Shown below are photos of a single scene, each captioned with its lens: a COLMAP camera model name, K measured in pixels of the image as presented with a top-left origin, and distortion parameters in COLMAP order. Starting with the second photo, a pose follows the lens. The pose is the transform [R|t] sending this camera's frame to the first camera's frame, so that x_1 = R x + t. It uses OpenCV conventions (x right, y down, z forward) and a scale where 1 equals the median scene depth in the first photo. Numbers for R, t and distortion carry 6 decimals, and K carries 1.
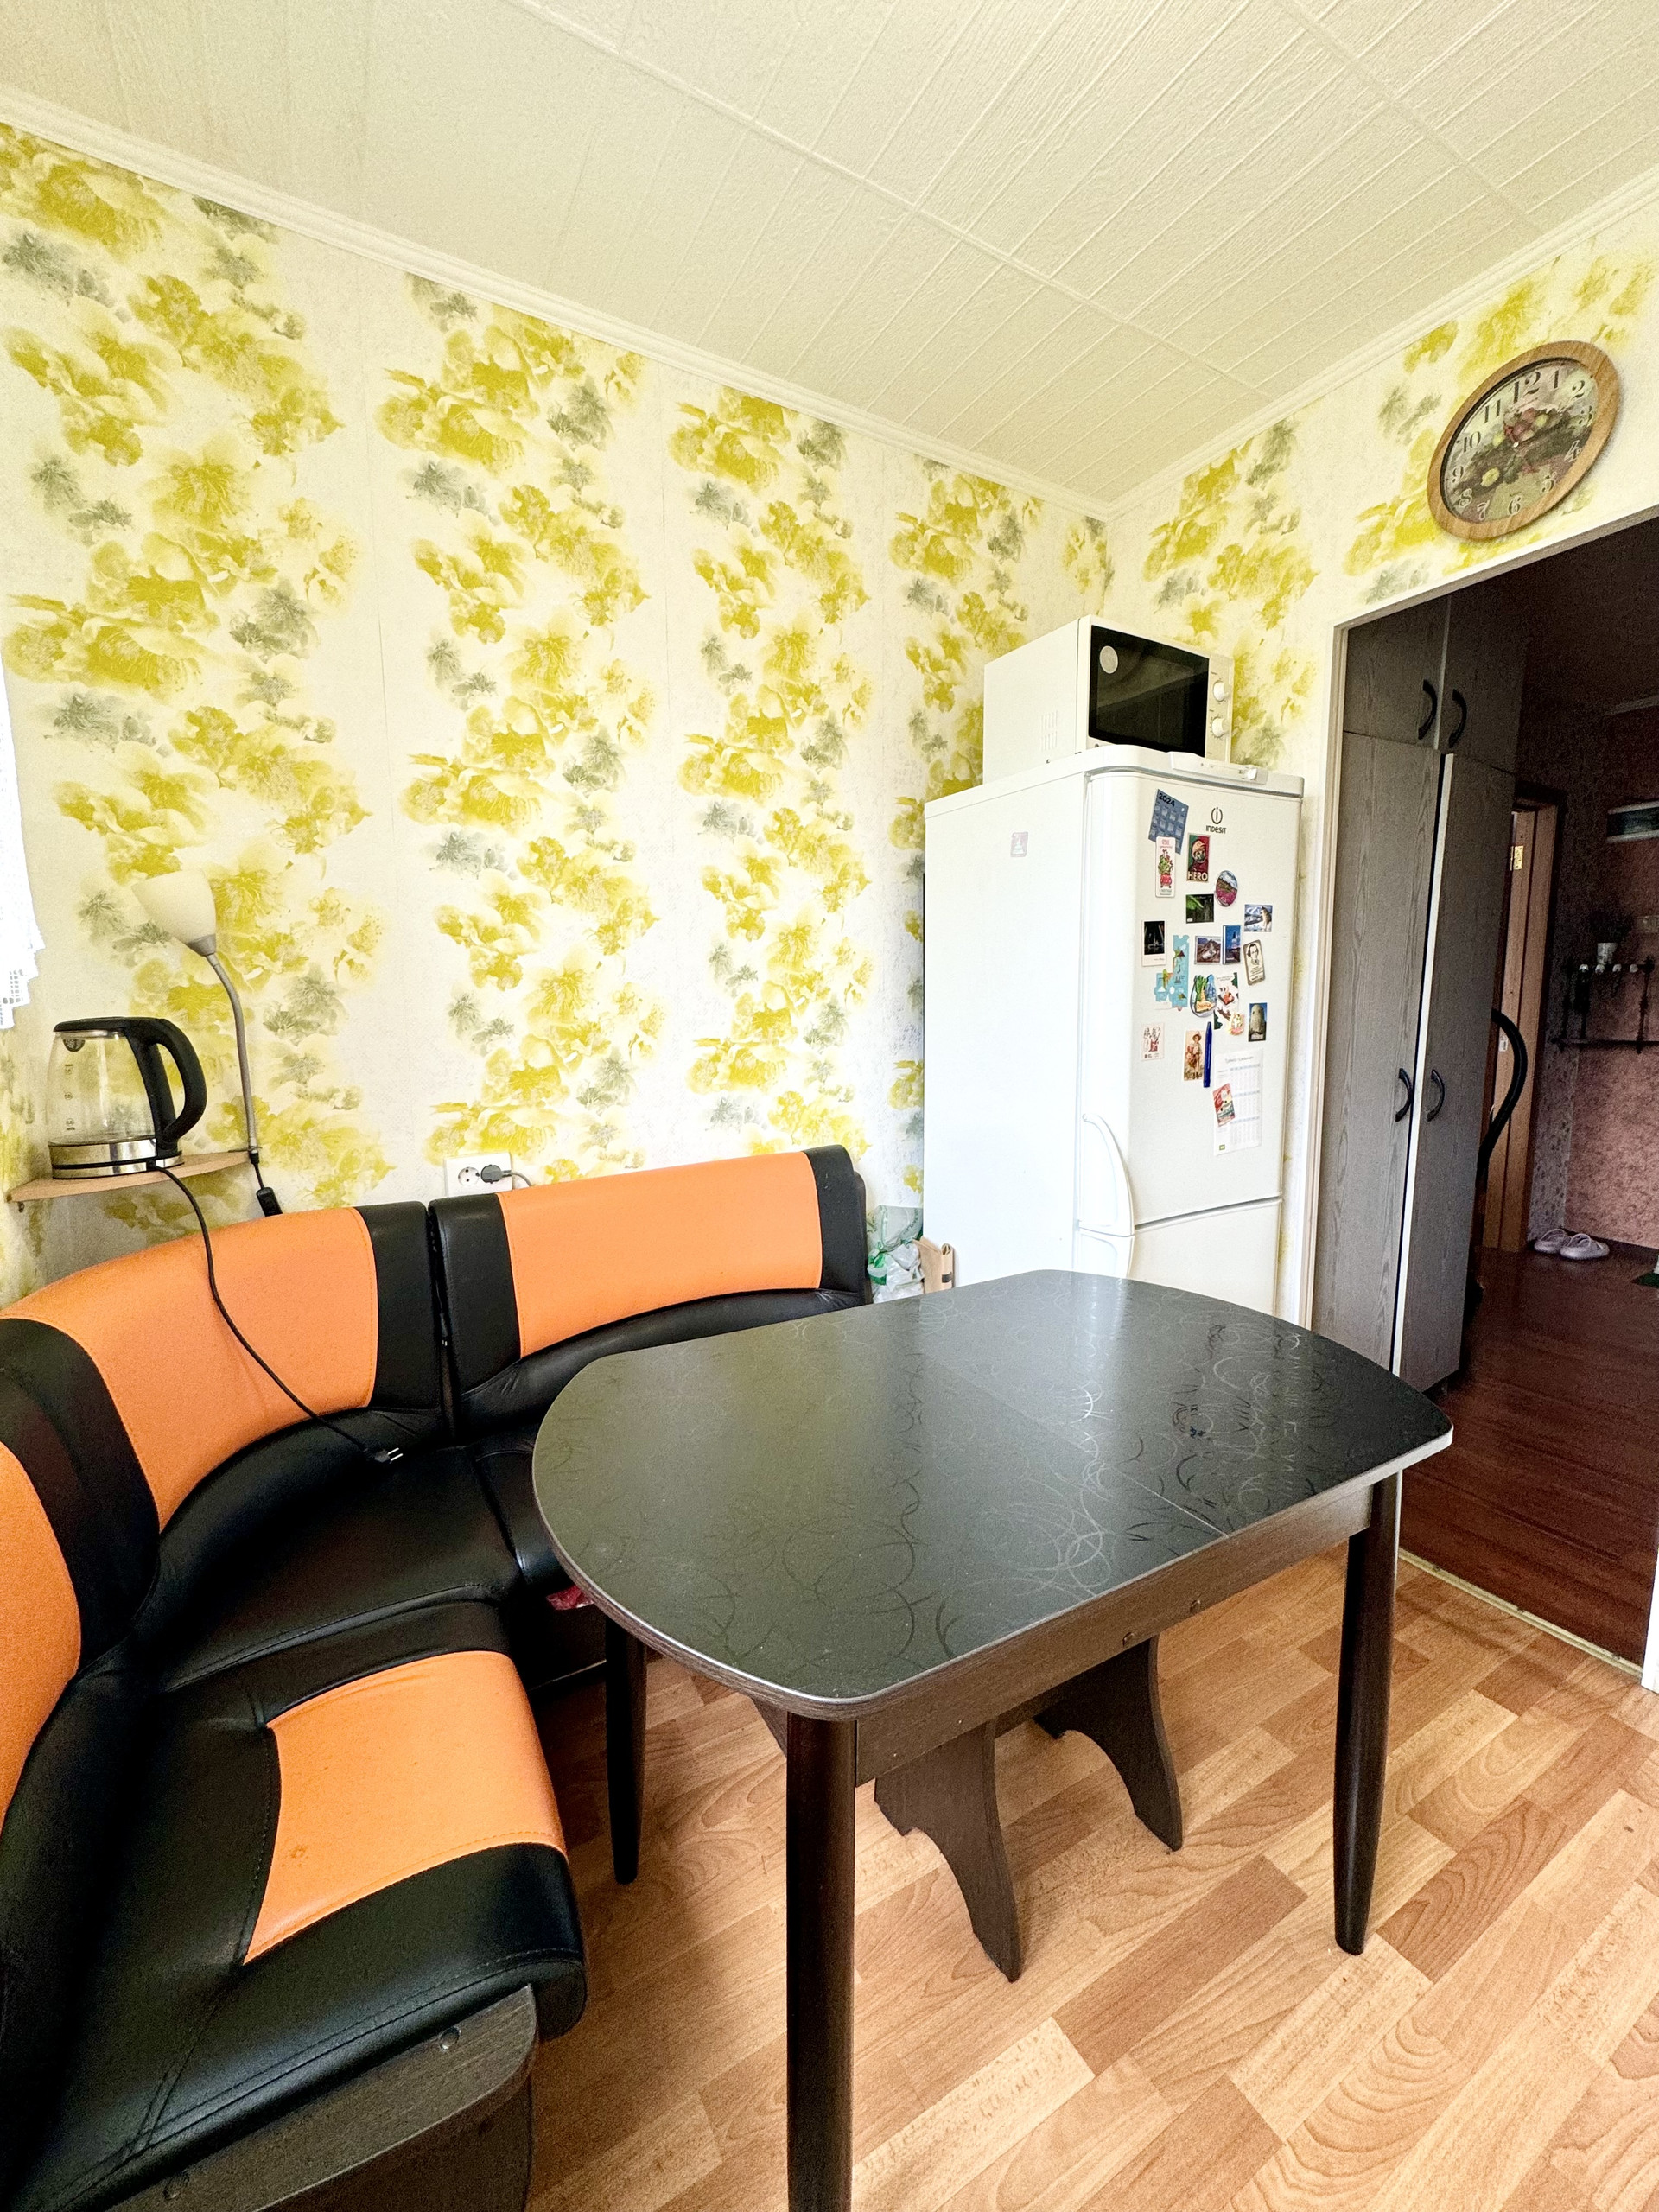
lens RADIAL K [[883.2, 0, 829.5], [0, 883.2, 1106.0], [0, 0, 1]] dist [-0.001653, -0.000329]
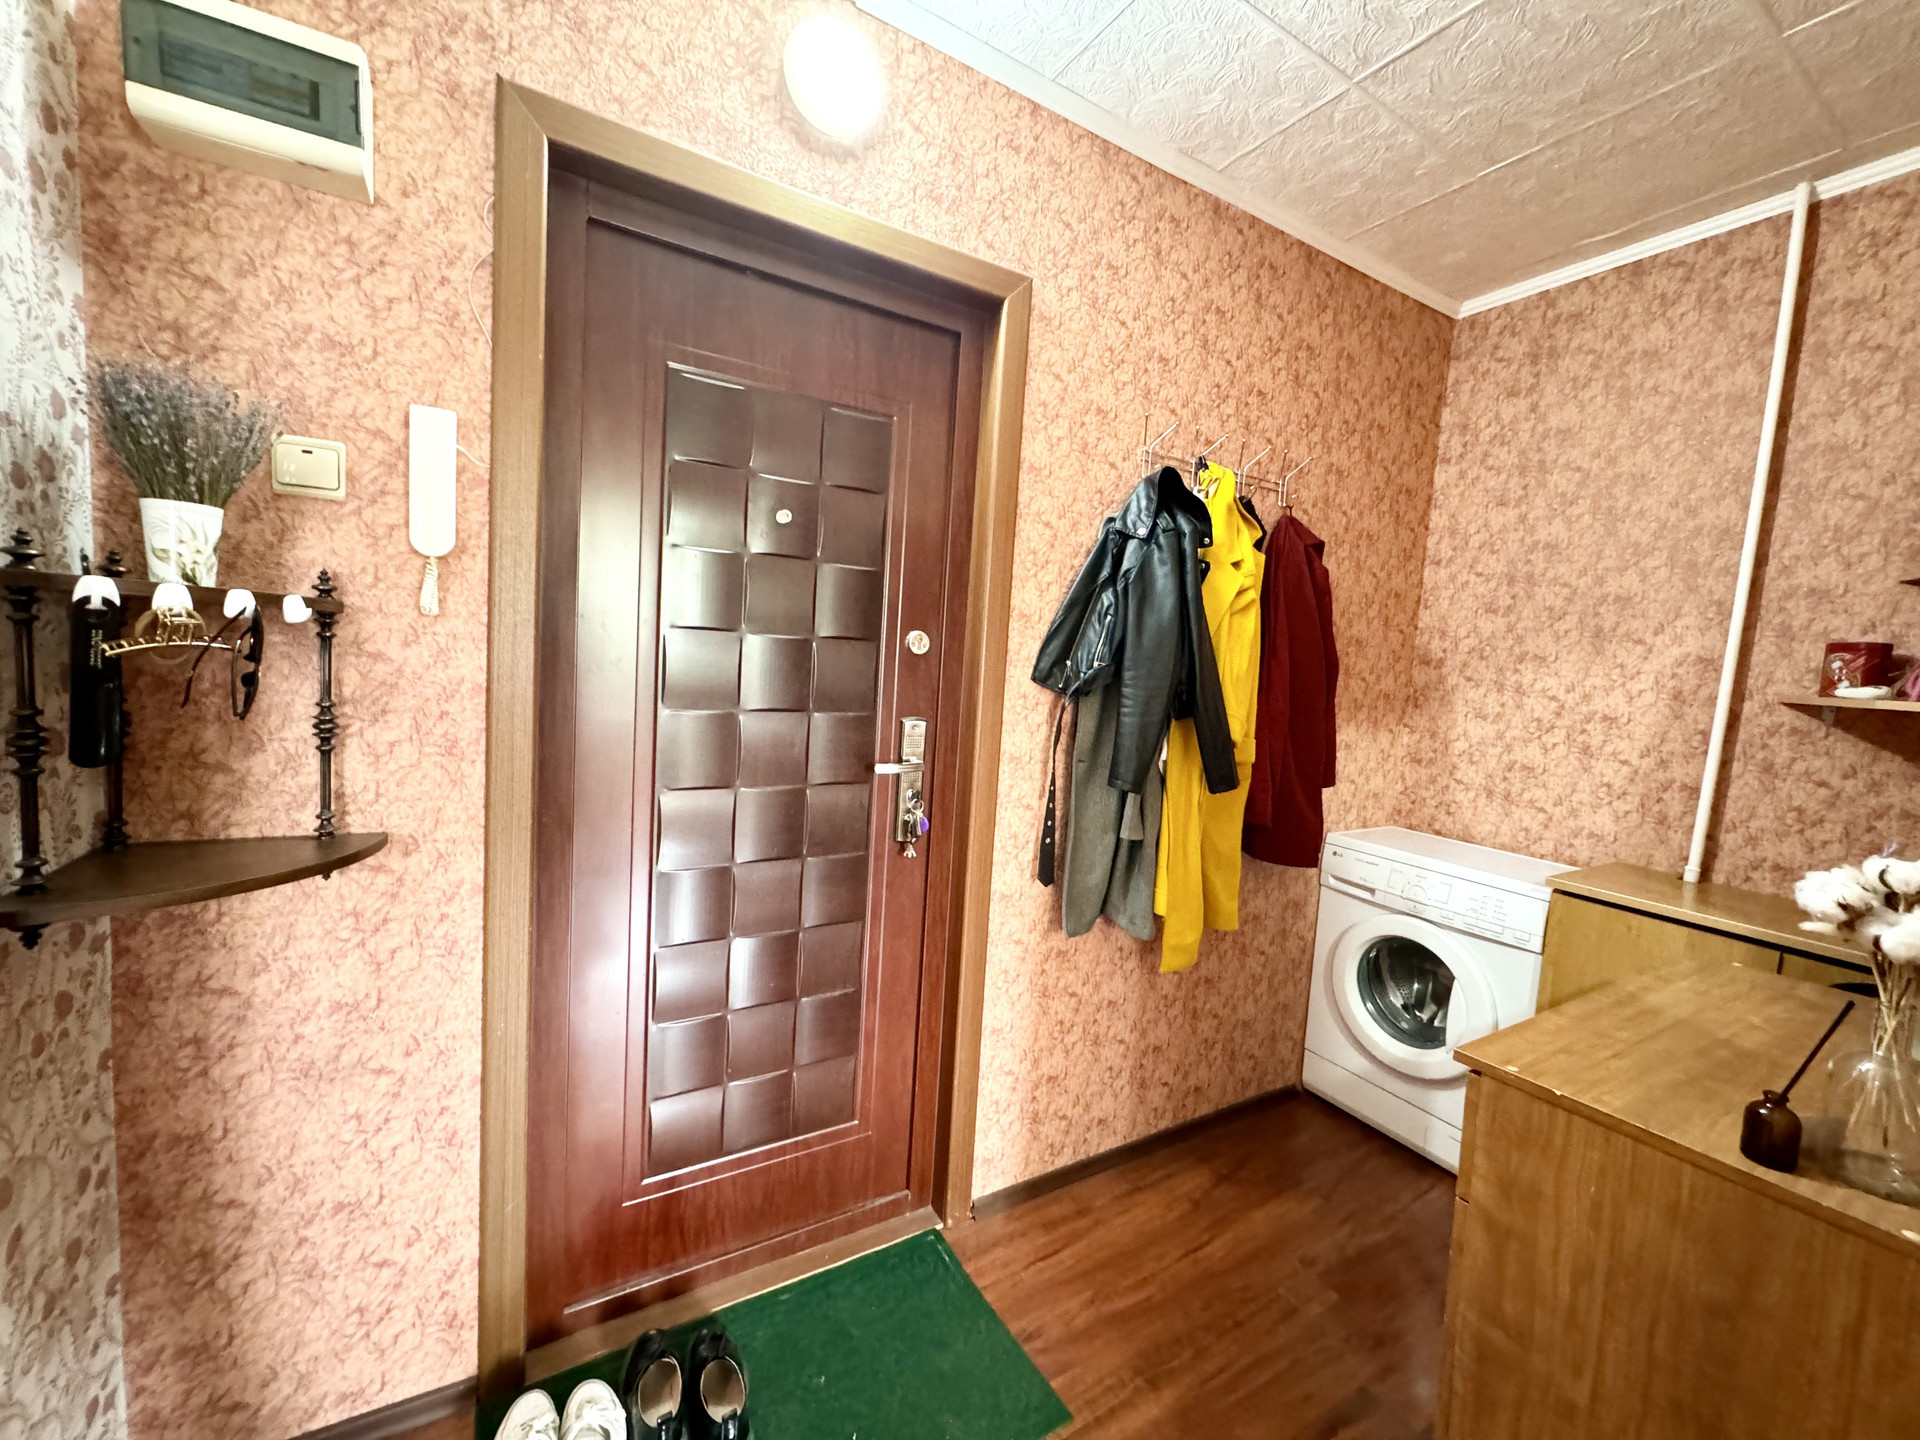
lens RADIAL K [[766.6, 0, 958.5], [0, 766.6, 715.2], [0, 0, 1]] dist [-0.001653, -0.000329]
pose [[0.175647, -0.055034, 0.982914, 0.673170], [0.061921, 0.997077, 0.044762, -0.114018], [-0.982504, 0.053000, 0.178542, 0.705343]]
